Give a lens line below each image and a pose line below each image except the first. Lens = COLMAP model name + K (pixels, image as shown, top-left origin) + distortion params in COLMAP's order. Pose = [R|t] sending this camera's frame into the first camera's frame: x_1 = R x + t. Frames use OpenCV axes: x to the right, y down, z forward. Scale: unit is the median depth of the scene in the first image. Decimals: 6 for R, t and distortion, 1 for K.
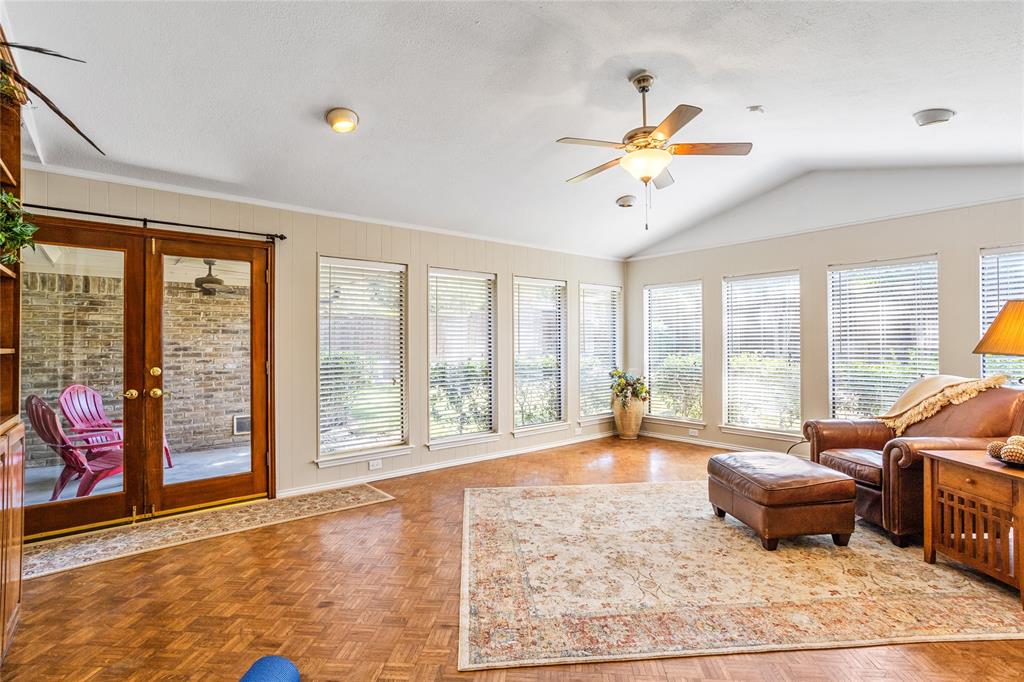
lens RADIAL K [[497.0, 0, 511.2], [0, 497.0, 339.6], [0, 0, 1]] dist [-0.023006, 0.011204]
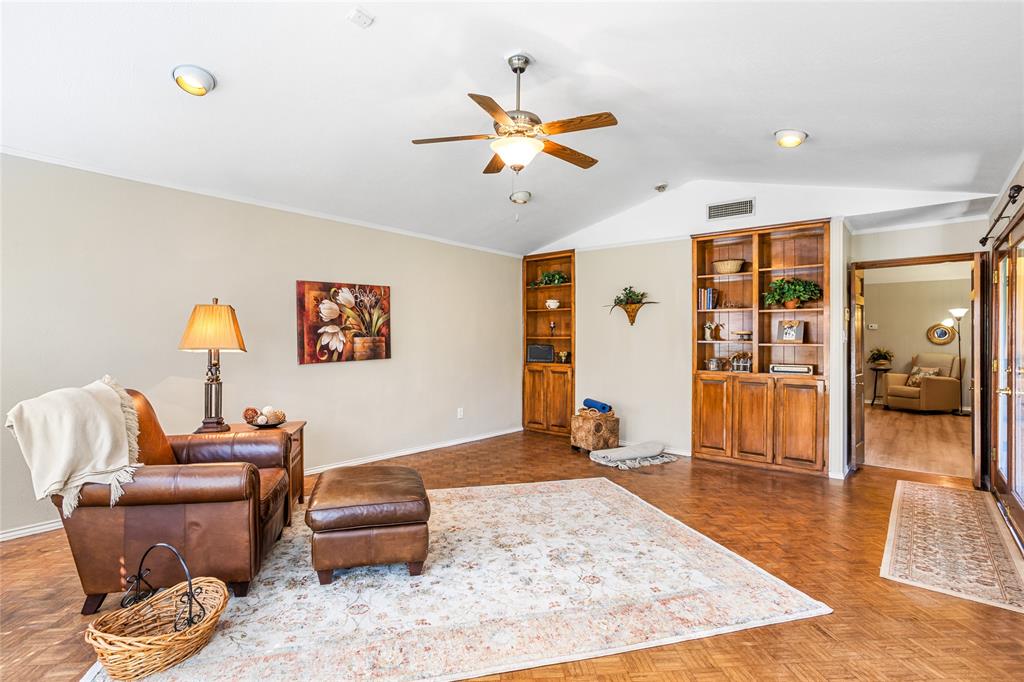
lens RADIAL K [[497.0, 0, 509.5], [0, 497.0, 341.5], [0, 0, 1]] dist [-0.023006, 0.011204]
pose [[-0.984079, -0.001325, -0.177726, 0.471157], [0.000978, 0.999917, -0.012869, 0.022168], [0.177729, -0.012838, -0.983996, 1.992557]]
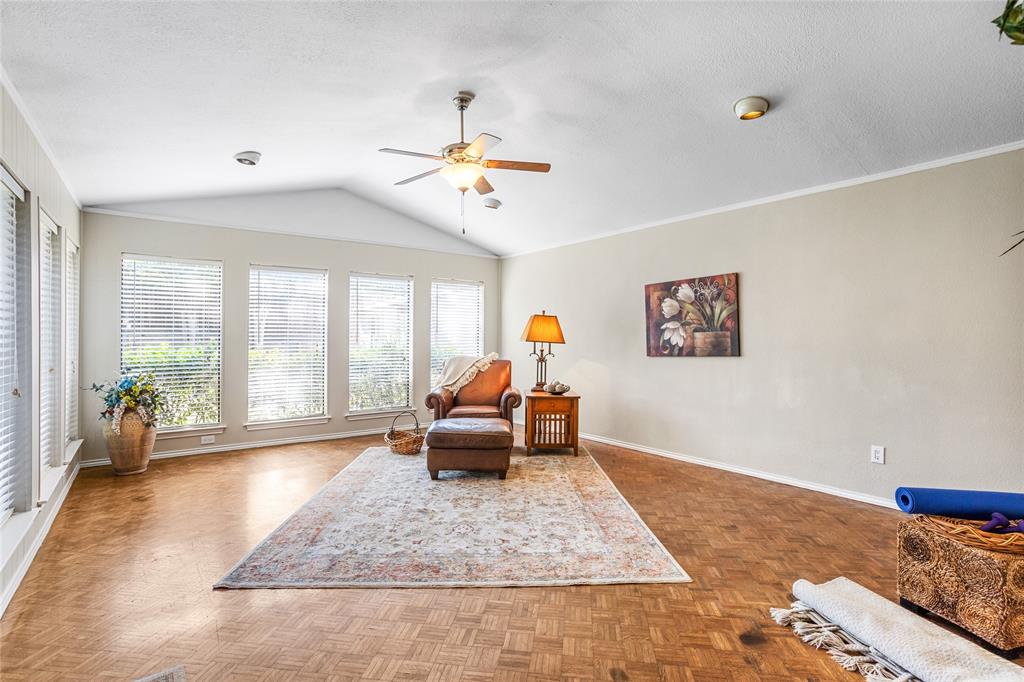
lens RADIAL K [[497.0, 0, 518.0], [0, 497.0, 336.6], [0, 0, 1]] dist [-0.023006, 0.011204]
pose [[0.042098, 0.001553, 0.999112, -0.877809], [-0.013484, 0.999909, -0.000986, 0.010417], [-0.999022, -0.013431, 0.042115, 0.854338]]
